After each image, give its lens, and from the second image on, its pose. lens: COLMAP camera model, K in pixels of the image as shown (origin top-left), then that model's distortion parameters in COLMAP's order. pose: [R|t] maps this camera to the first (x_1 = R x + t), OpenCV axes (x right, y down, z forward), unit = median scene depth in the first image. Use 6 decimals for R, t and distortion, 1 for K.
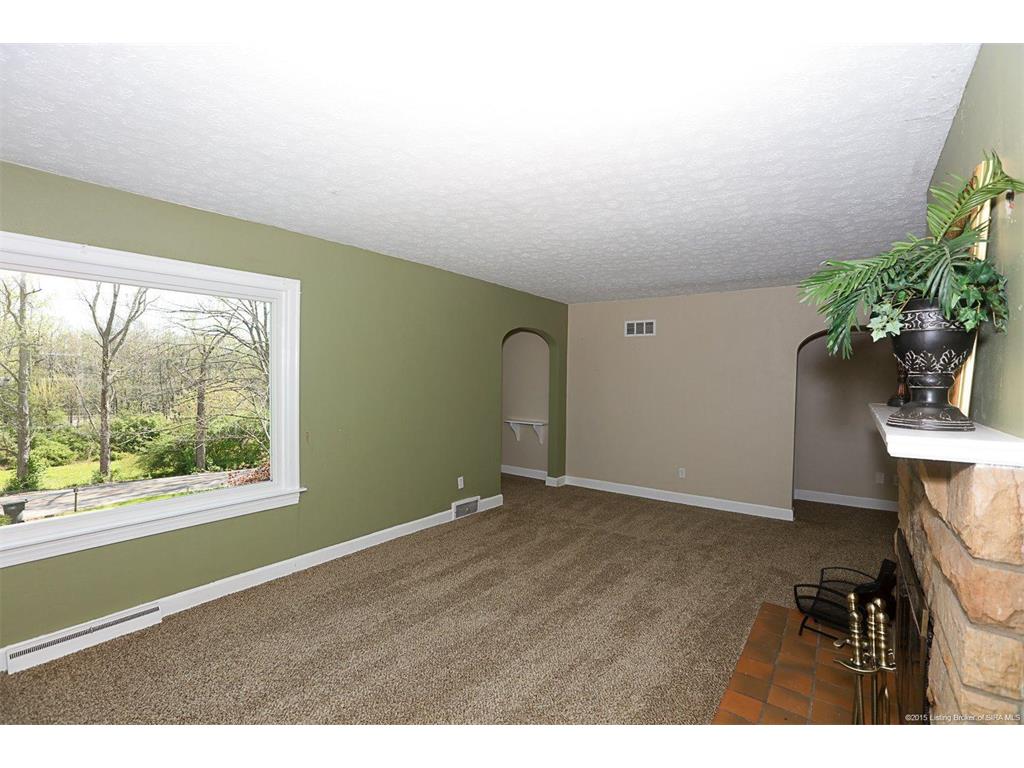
lens RADIAL K [[485.2, 0, 511.1], [0, 485.2, 386.8], [0, 0, 1]] dist [-0.005950, 0.001277]
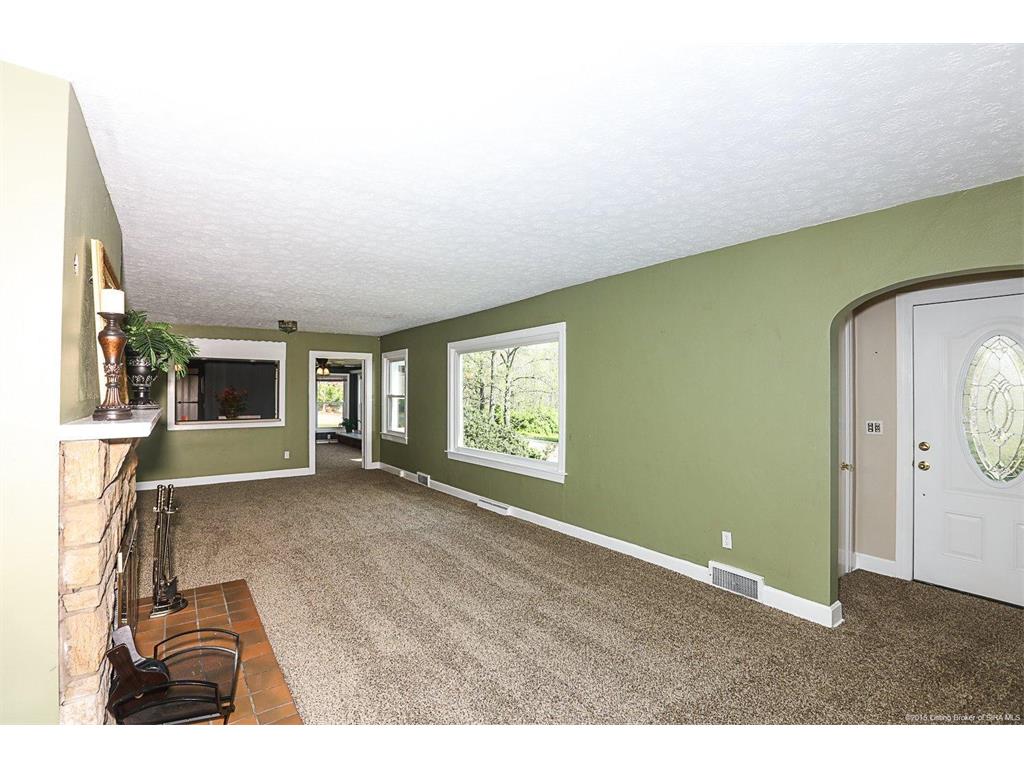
lens RADIAL K [[485.2, 0, 518.4], [0, 485.2, 386.3], [0, 0, 1]] dist [-0.005950, 0.001277]
pose [[-0.306778, -0.020975, -0.951550, 0.663441], [-0.013616, 0.999752, -0.017648, -0.008995], [0.951684, 0.007542, -0.306987, 0.927259]]
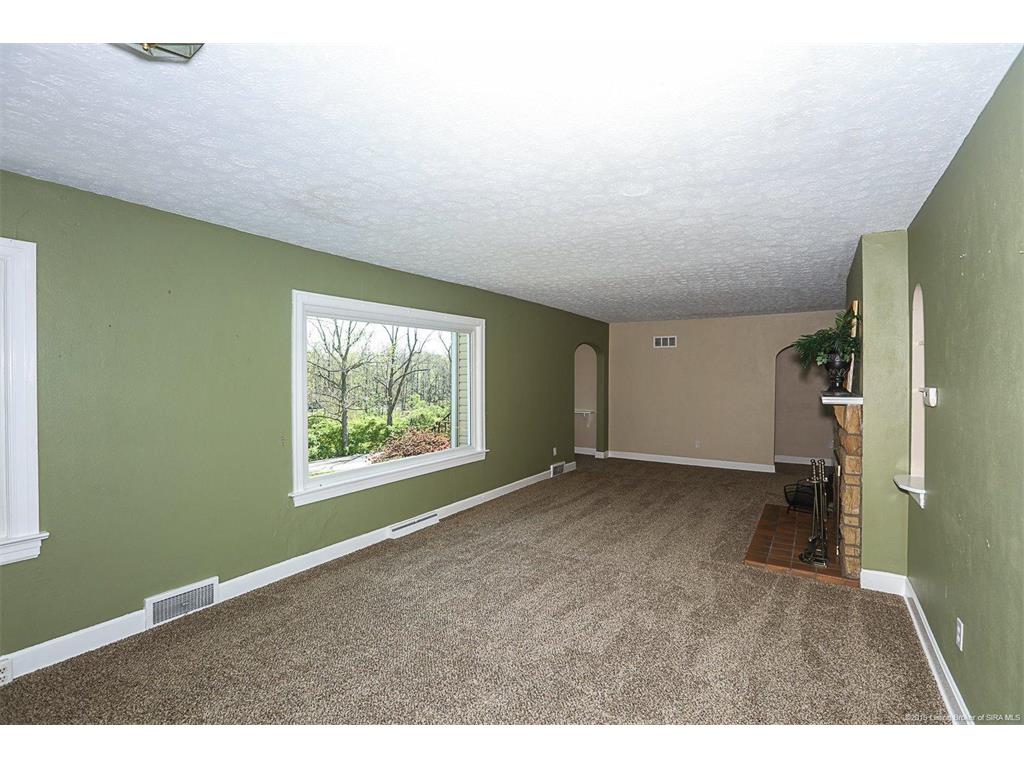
lens RADIAL K [[485.2, 0, 516.4], [0, 485.2, 381.0], [0, 0, 1]] dist [-0.005950, 0.001277]
pose [[0.997659, -0.017268, 0.066162, -0.312685], [0.017972, 0.999788, -0.010053, -0.001782], [-0.065974, 0.011219, 0.997758, -0.445247]]
